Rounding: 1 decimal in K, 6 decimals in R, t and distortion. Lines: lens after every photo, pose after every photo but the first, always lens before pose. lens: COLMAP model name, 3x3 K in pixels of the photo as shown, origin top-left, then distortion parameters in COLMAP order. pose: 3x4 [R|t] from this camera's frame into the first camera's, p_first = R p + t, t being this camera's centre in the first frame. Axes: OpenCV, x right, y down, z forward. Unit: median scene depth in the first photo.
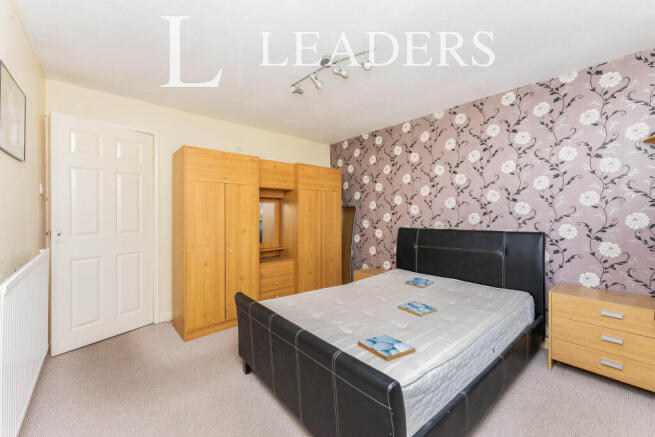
lens RADIAL K [[269.1, 0, 328.4], [0, 269.1, 213.9], [0, 0, 1]] dist [-0.002181, -0.000255]
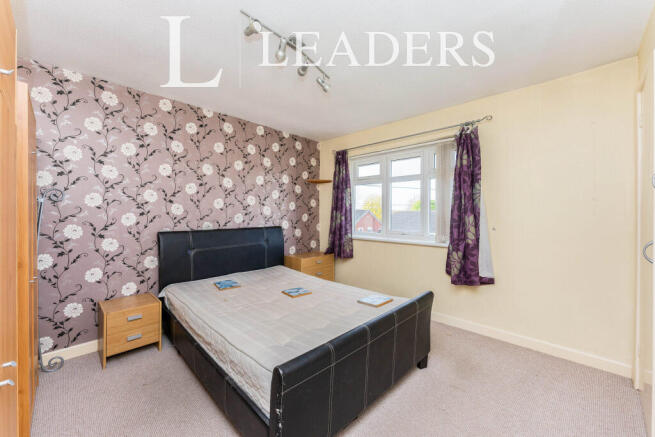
lens RADIAL K [[253.6, 0, 328.3], [0, 253.6, 217.2], [0, 0, 1]] dist [-0.000206, -0.000024]
pose [[-0.091995, -0.010140, 0.995708, -0.495596], [-0.002857, 0.999947, 0.009919, 0.000448], [-0.995755, -0.001932, -0.092019, 0.583082]]
